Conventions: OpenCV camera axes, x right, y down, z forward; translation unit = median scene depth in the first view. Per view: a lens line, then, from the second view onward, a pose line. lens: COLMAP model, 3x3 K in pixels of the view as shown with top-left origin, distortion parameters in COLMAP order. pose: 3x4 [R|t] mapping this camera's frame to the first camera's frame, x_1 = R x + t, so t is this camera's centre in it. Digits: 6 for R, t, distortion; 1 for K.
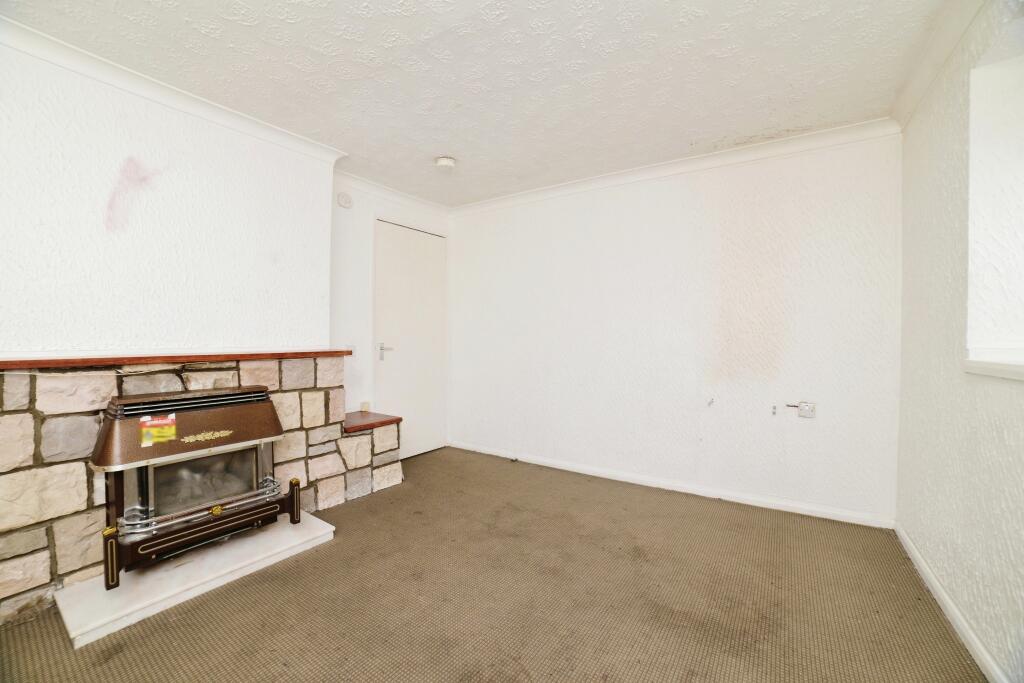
lens RADIAL K [[418.6, 0, 509.5], [0, 418.6, 337.6], [0, 0, 1]] dist [-0.102483, 0.034344]
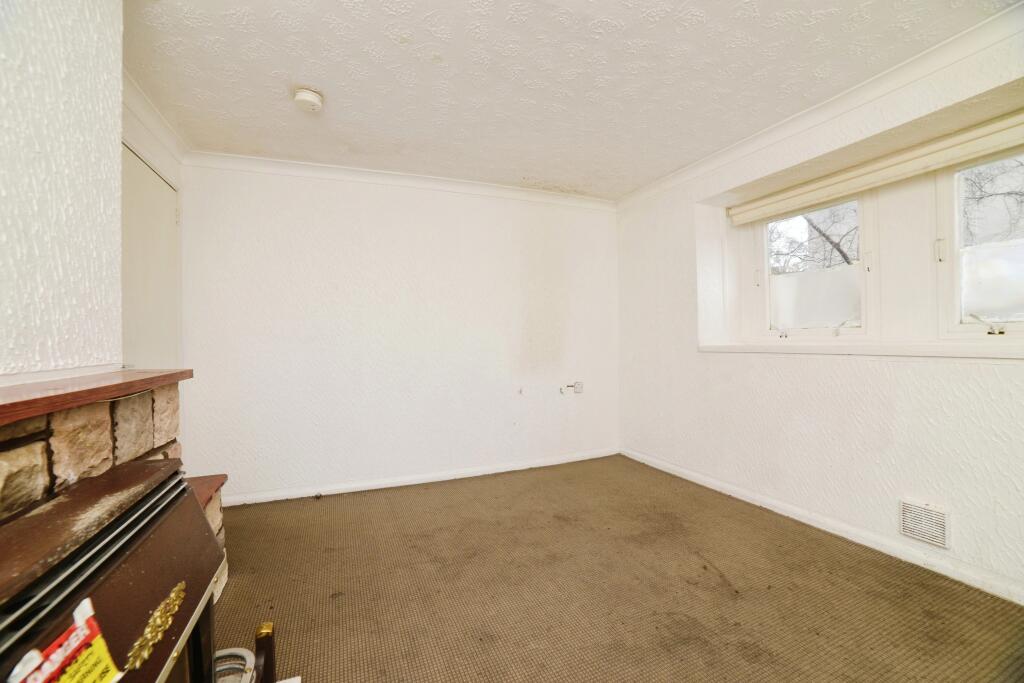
lens RADIAL K [[418.6, 0, 509.5], [0, 418.6, 337.6], [0, 0, 1]] dist [-0.102483, 0.034344]
pose [[0.540855, -0.010415, 0.841051, -0.658462], [0.020177, 0.999796, -0.000594, -0.001439], [-0.840874, 0.017291, 0.540955, 0.401487]]
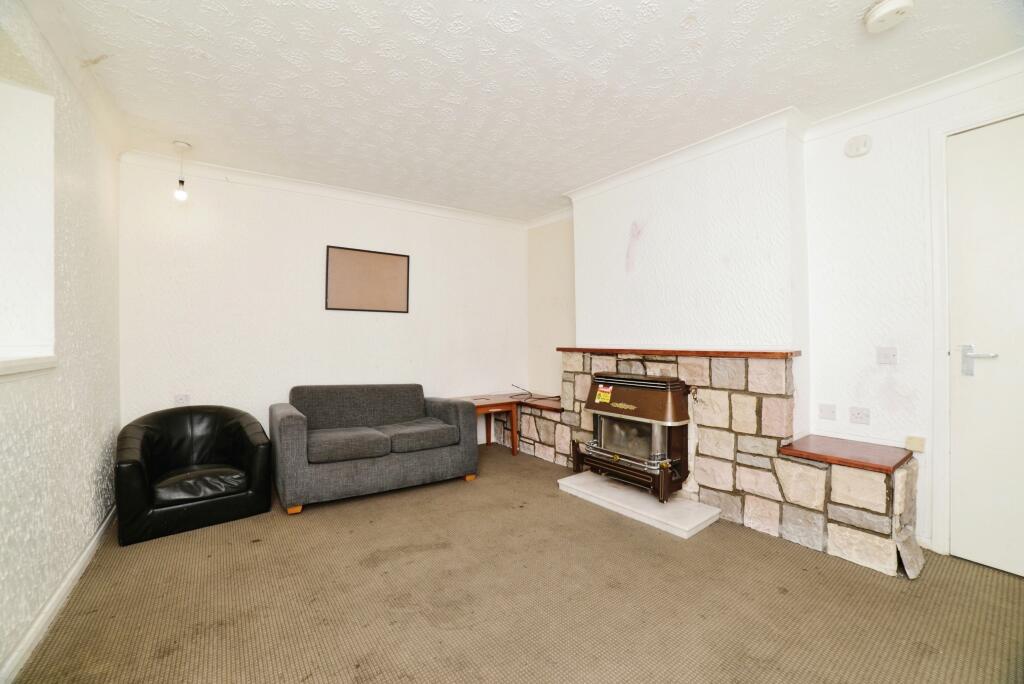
lens RADIAL K [[418.6, 0, 509.5], [0, 418.6, 338.1], [0, 0, 1]] dist [-0.102483, 0.034344]
pose [[-0.332839, 0.004380, -0.942974, 0.578094], [0.005289, 0.999982, 0.002778, -0.001648], [0.942969, -0.004062, -0.332856, 0.829827]]
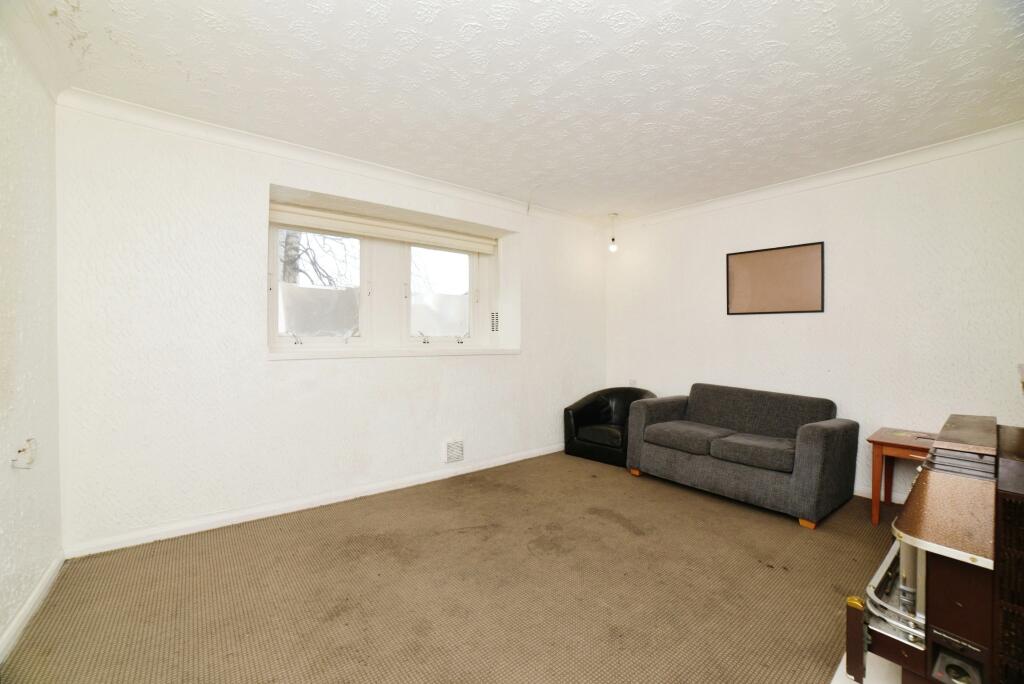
lens RADIAL K [[418.6, 0, 509.5], [0, 418.6, 338.1], [0, 0, 1]] dist [-0.102483, 0.034344]
pose [[-0.957775, -0.002225, 0.287510, -0.192808], [-0.004496, 0.999964, -0.007237, 0.000571], [-0.287484, -0.008224, -0.957750, 1.404662]]
